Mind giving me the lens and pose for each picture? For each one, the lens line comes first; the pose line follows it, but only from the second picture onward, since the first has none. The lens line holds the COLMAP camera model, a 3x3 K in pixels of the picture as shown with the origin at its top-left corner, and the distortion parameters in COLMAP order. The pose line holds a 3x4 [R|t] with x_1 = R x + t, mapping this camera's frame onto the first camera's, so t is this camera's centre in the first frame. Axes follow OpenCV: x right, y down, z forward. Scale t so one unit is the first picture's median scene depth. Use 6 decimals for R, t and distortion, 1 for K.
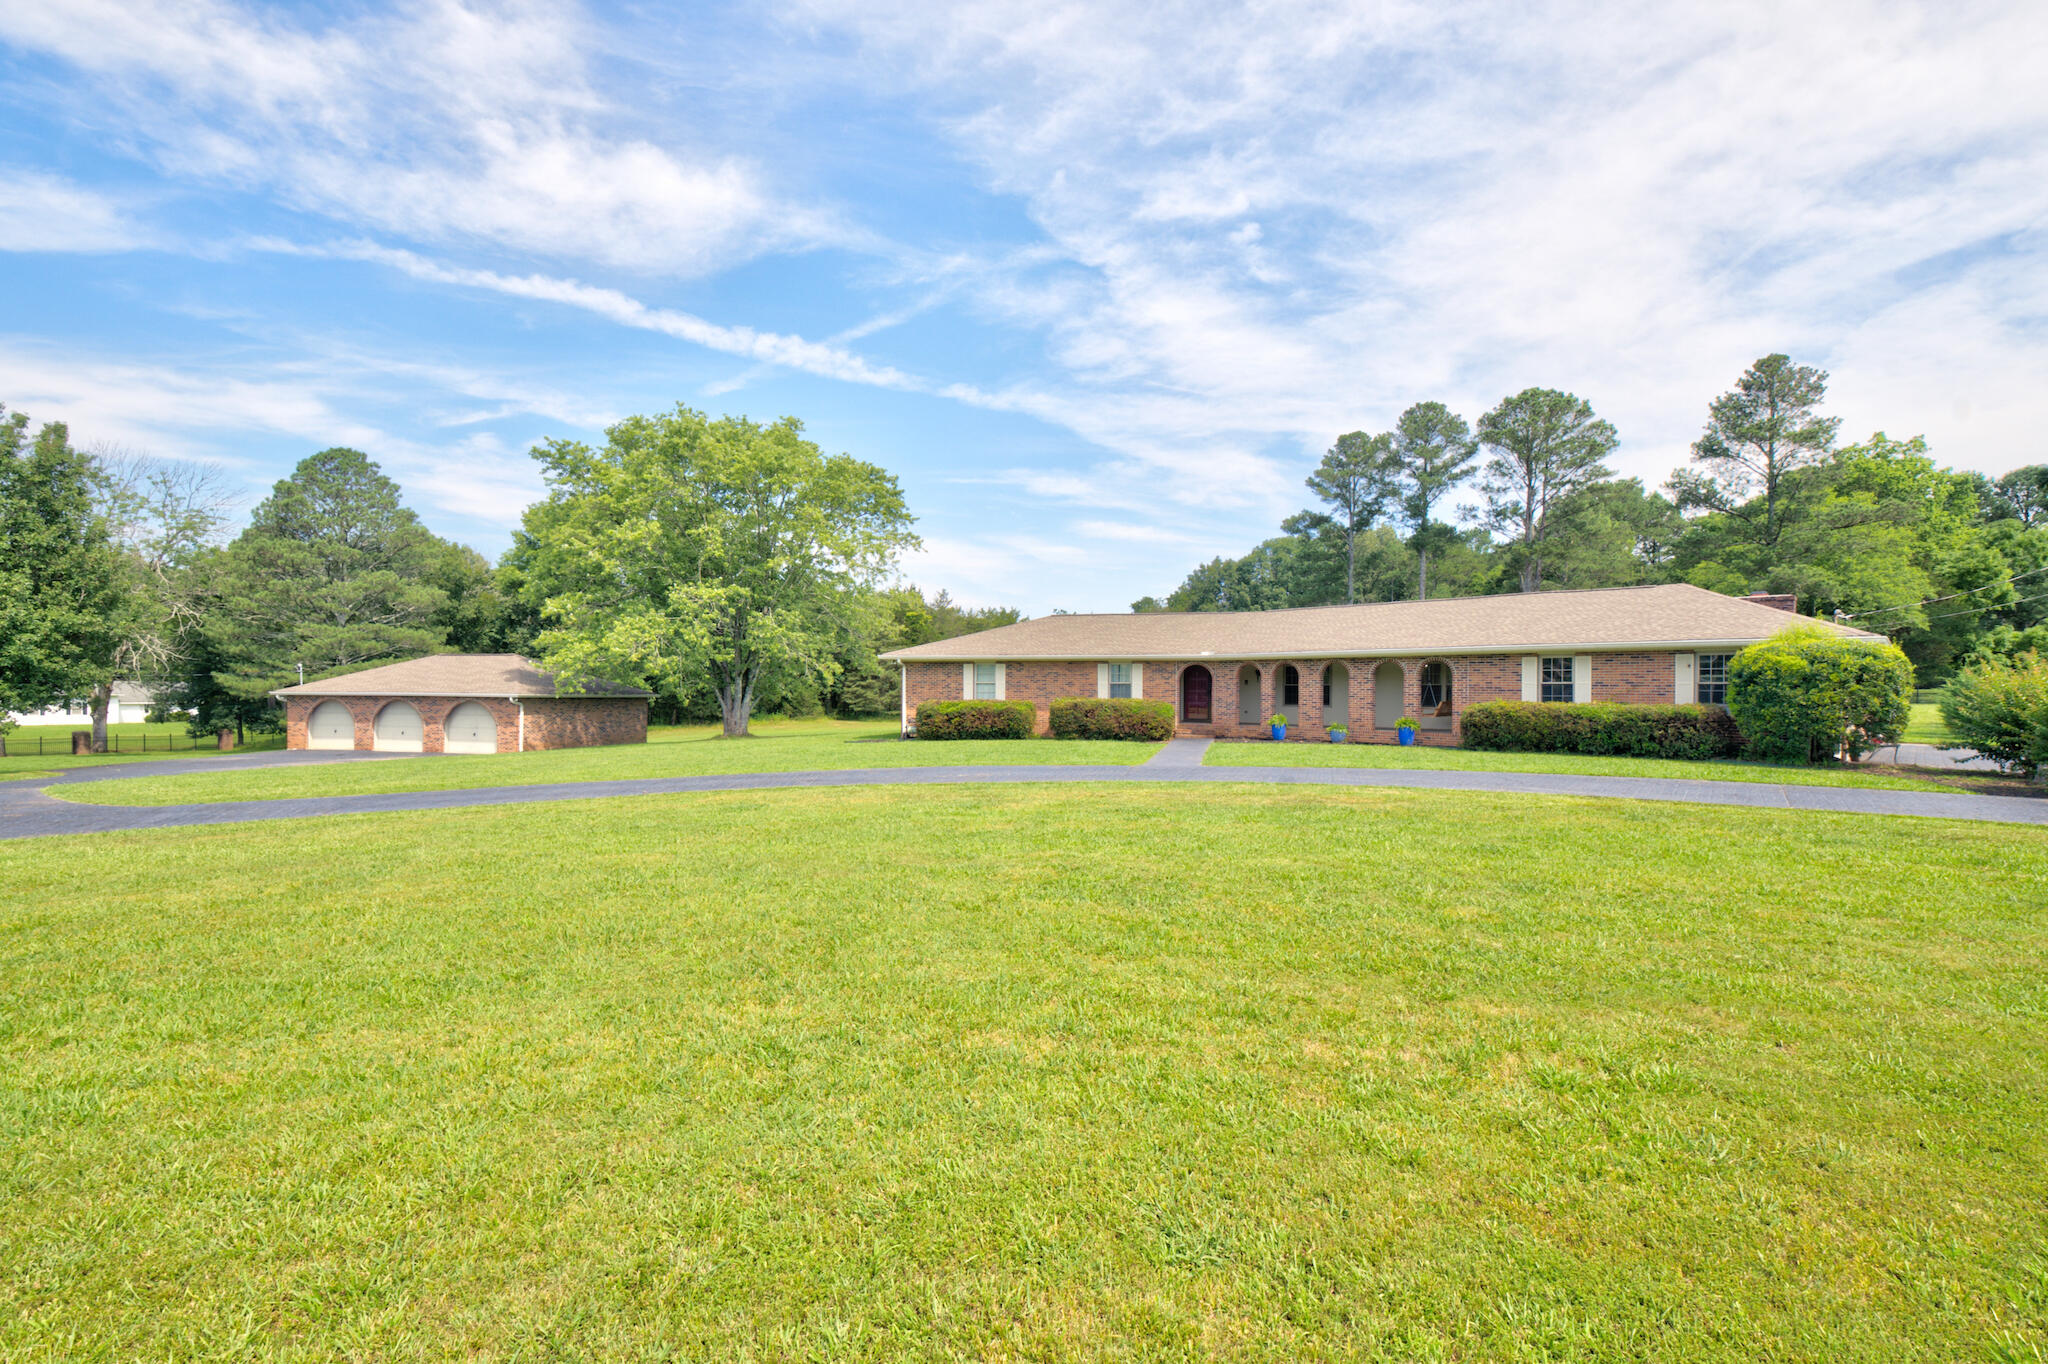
lens RADIAL K [[889.9, 0, 1020.7], [0, 889.9, 700.5], [0, 0, 1]] dist [0.019023, -0.013932]
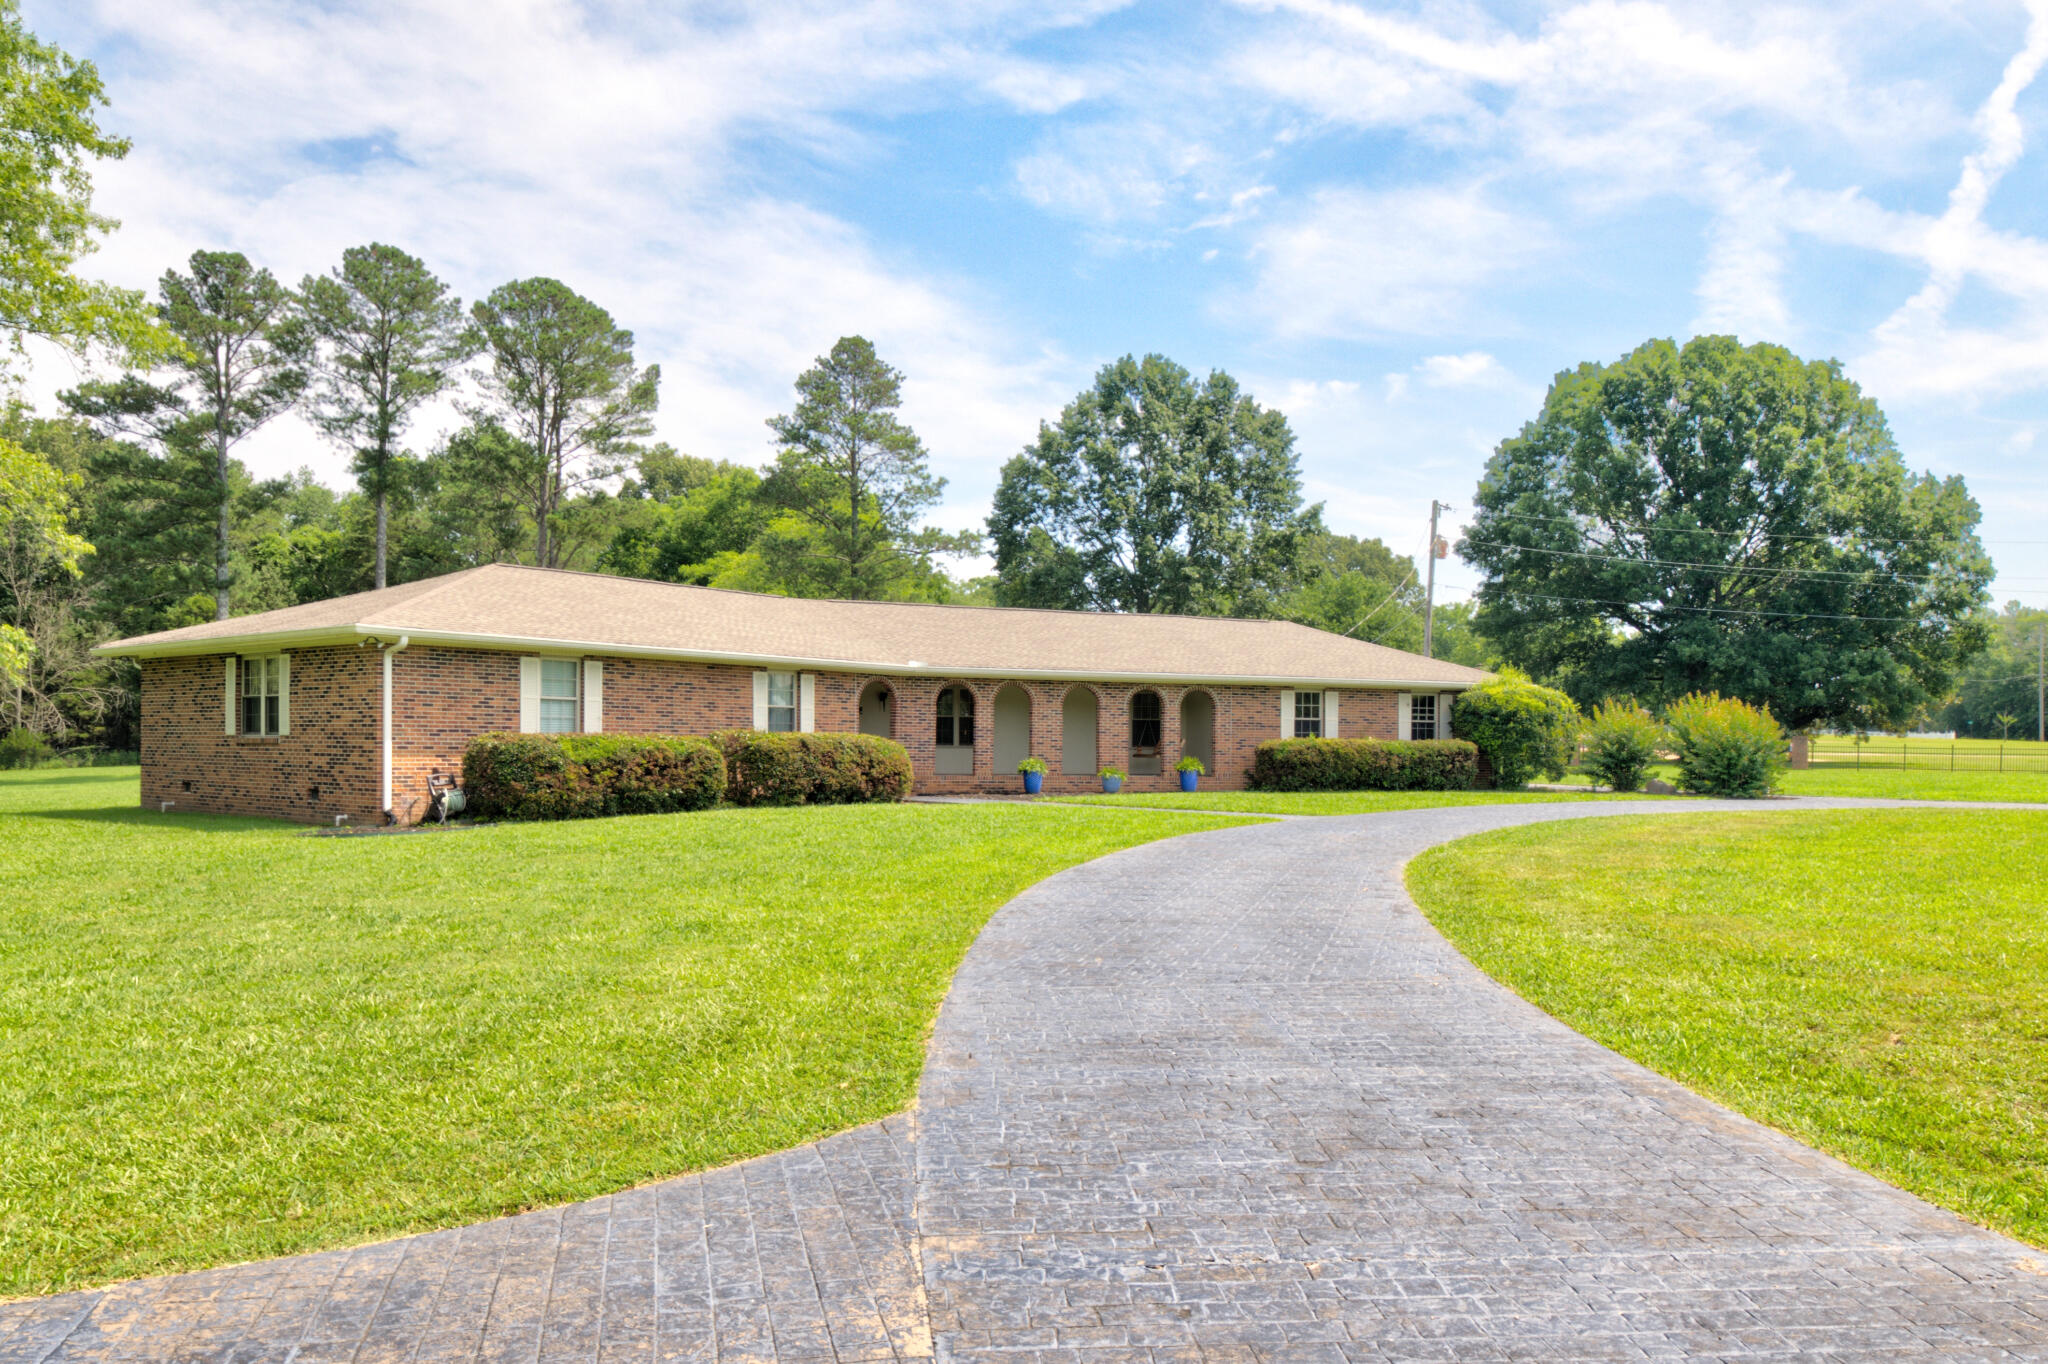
lens RADIAL K [[1514.1, 0, 1099.5], [0, 1514.1, 763.2], [0, 0, 1]] dist [-0.004097, -0.013333]
pose [[0.395178, -0.008180, 0.918568, -0.681722], [0.004233, 0.999966, 0.007084, 0.010530], [-0.918595, 0.001089, 0.395199, 0.412412]]
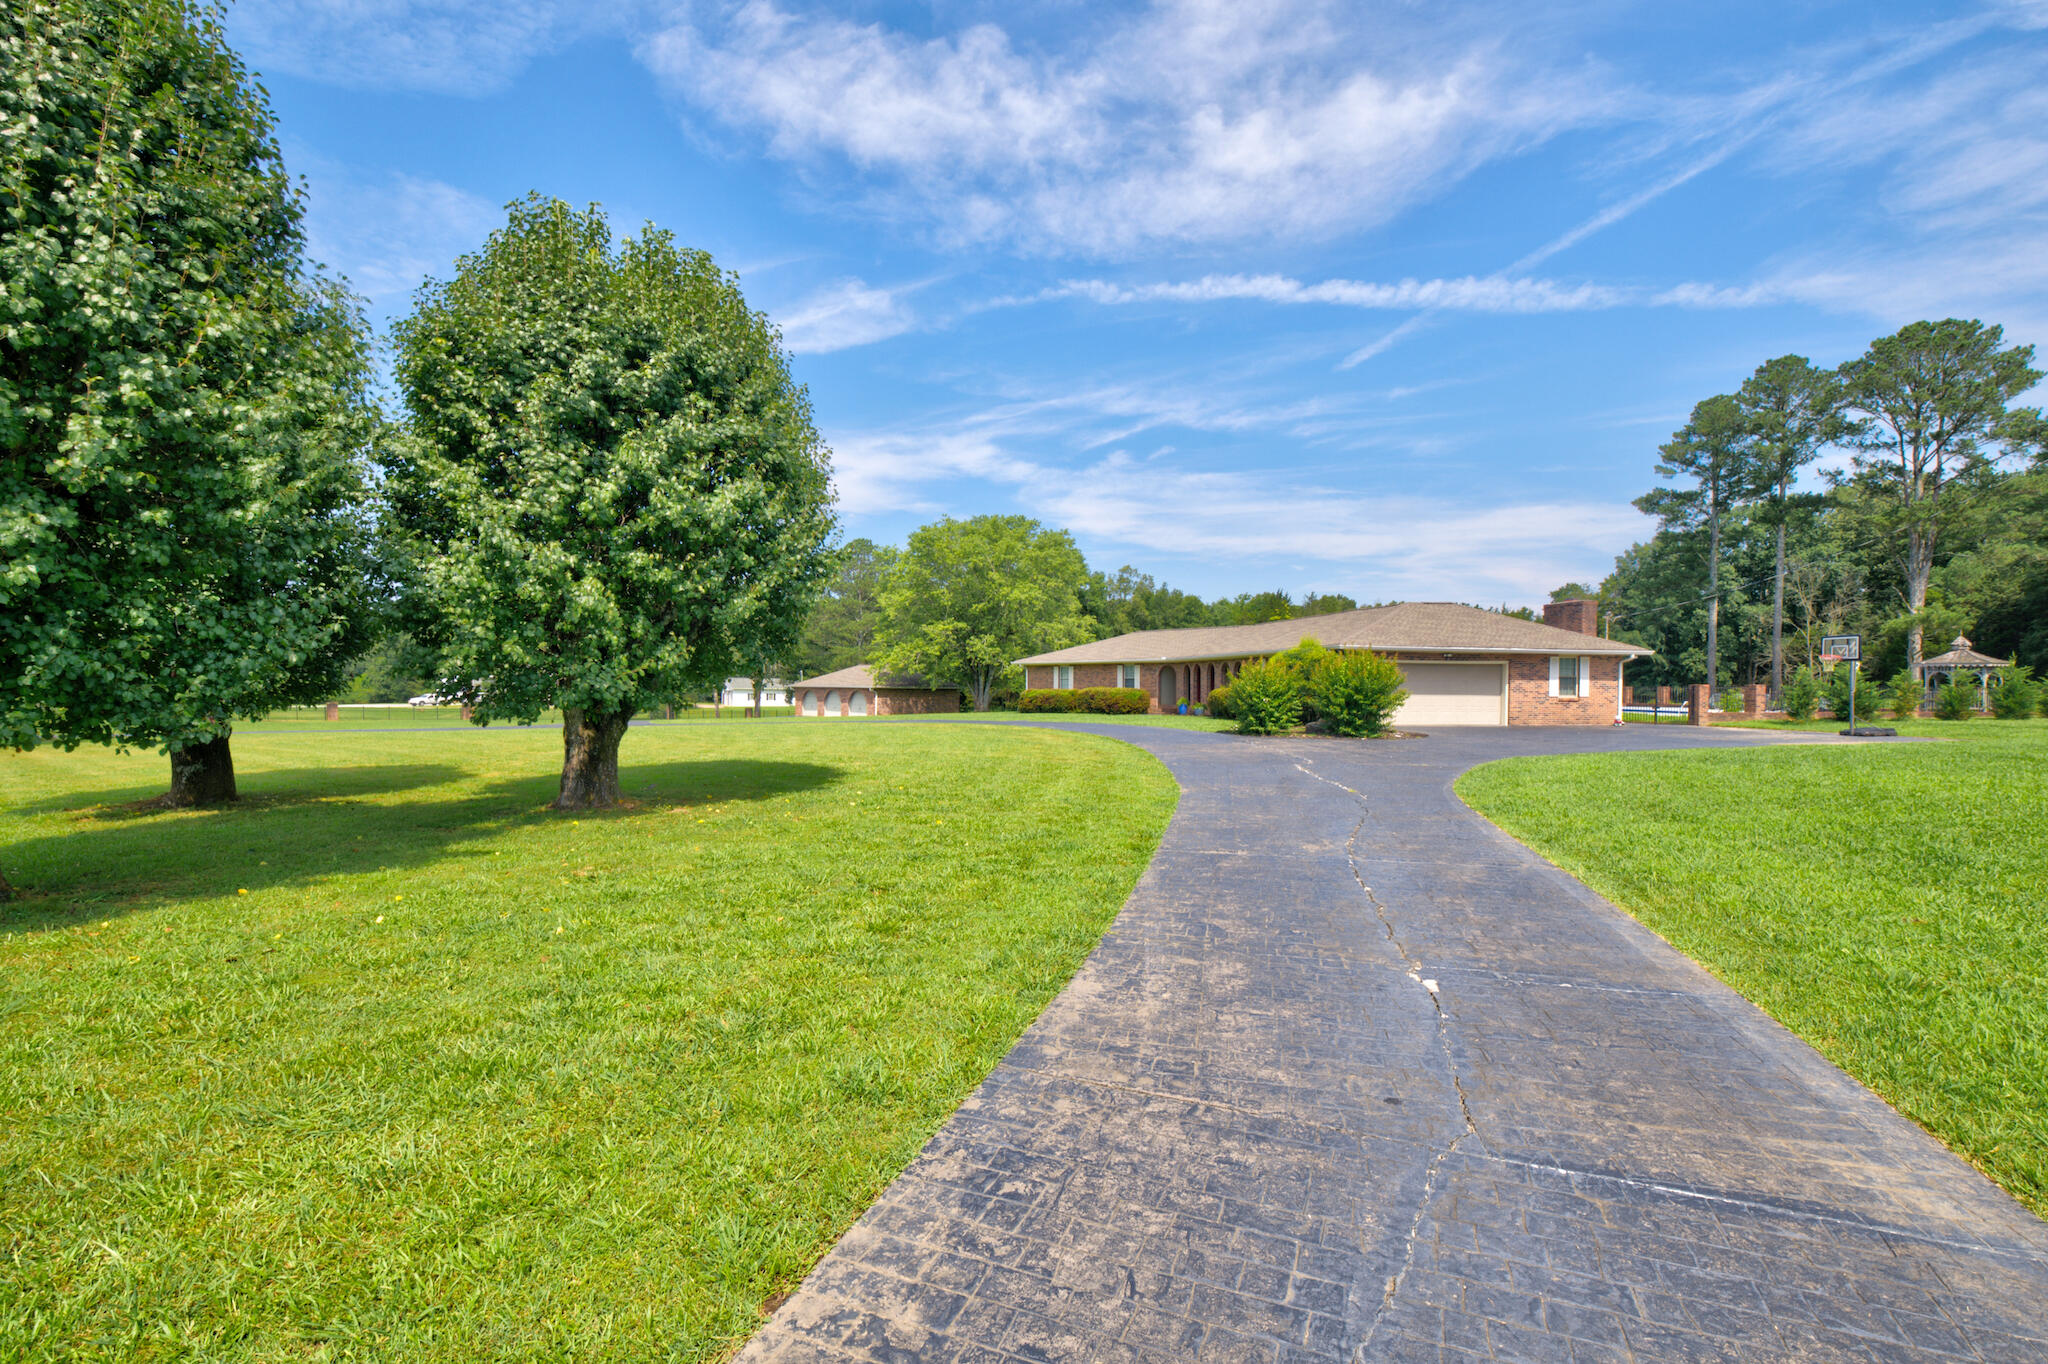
lens RADIAL K [[889.9, 0, 1027.4], [0, 889.9, 699.1], [0, 0, 1]] dist [0.019023, -0.013932]
pose [[0.835332, 0.005861, -0.549715, 0.777535], [-0.004726, 0.999983, 0.003480, 0.011392], [0.549726, -0.000309, 0.835345, -0.355206]]
